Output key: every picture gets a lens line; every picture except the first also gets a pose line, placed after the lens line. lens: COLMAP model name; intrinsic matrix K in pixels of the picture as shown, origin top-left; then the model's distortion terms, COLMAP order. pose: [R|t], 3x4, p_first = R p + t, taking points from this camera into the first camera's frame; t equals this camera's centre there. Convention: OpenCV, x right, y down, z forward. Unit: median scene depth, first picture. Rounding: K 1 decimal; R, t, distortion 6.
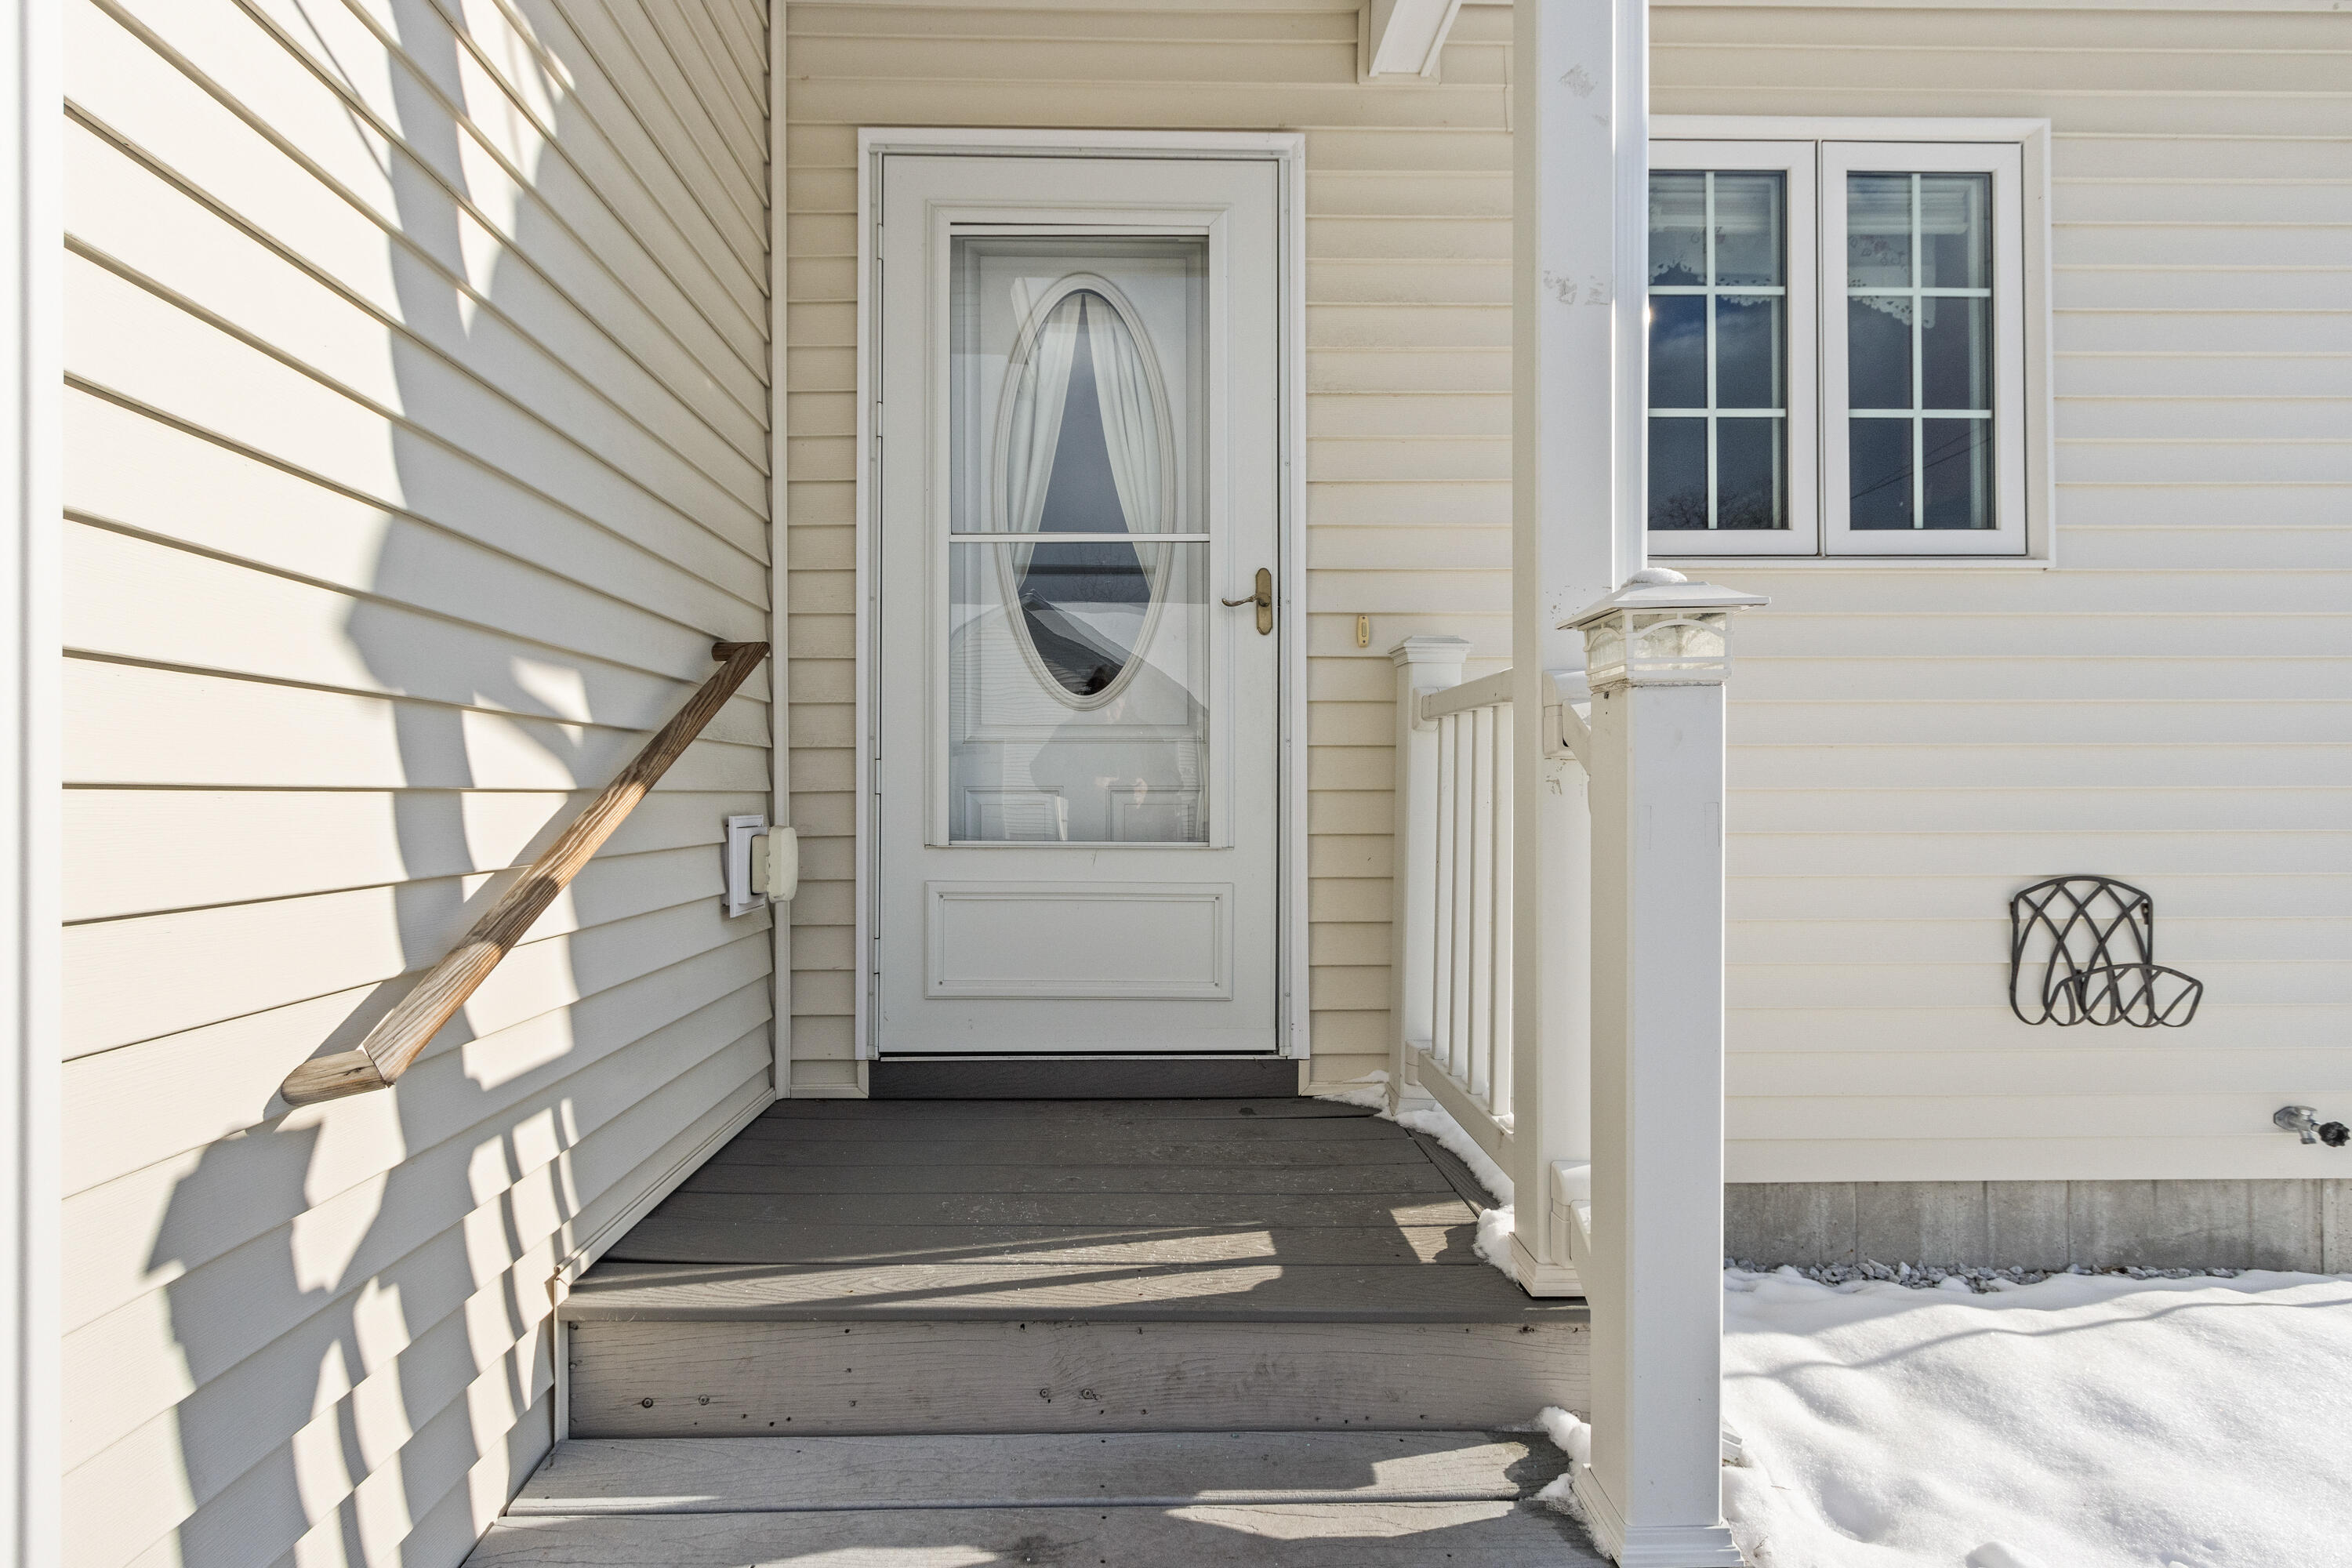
lens RADIAL K [[1120.2, 0, 1152.9], [0, 1120.2, 808.5], [0, 0, 1]] dist [0.002131, 0.000310]
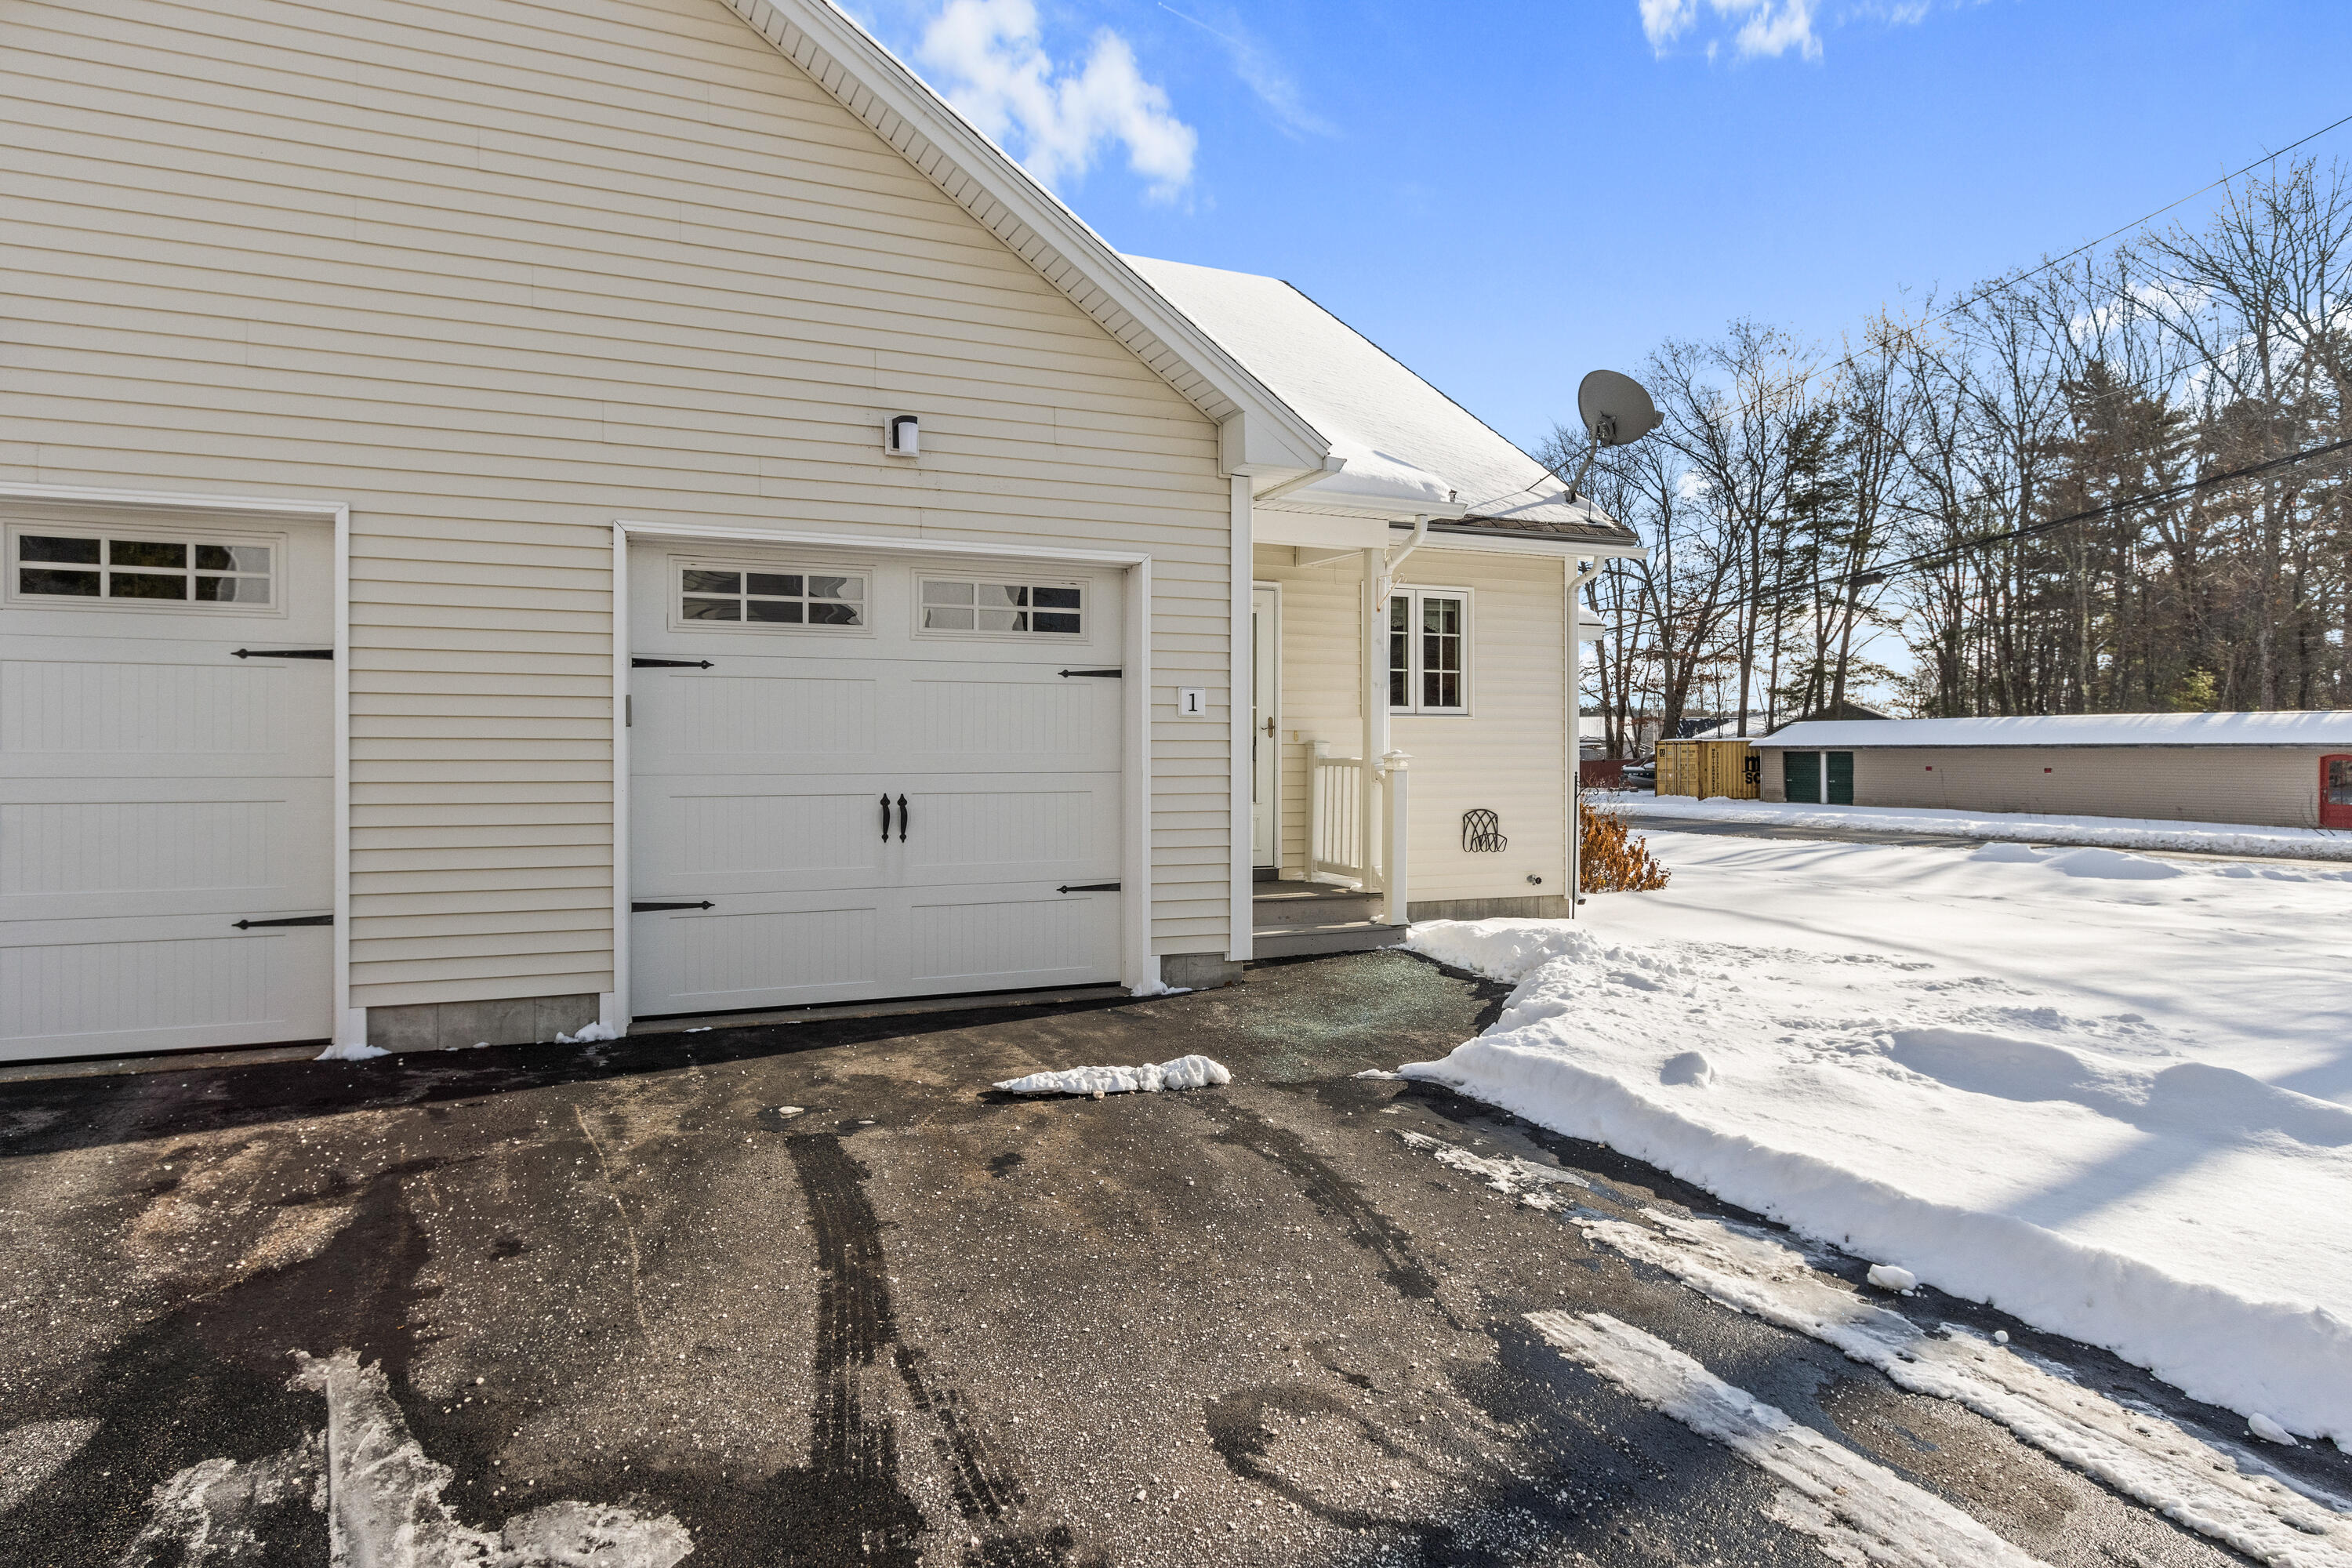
lens RADIAL K [[1447.5, 0, 1176.0], [0, 1447.5, 784.0], [0, 0, 1]] dist [-0.000049, -0.000006]
pose [[0.915486, -0.002243, 0.402343, -1.821107], [0.000251, 0.999987, 0.005004, -0.040310], [-0.402349, -0.004480, 0.915475, -2.697698]]
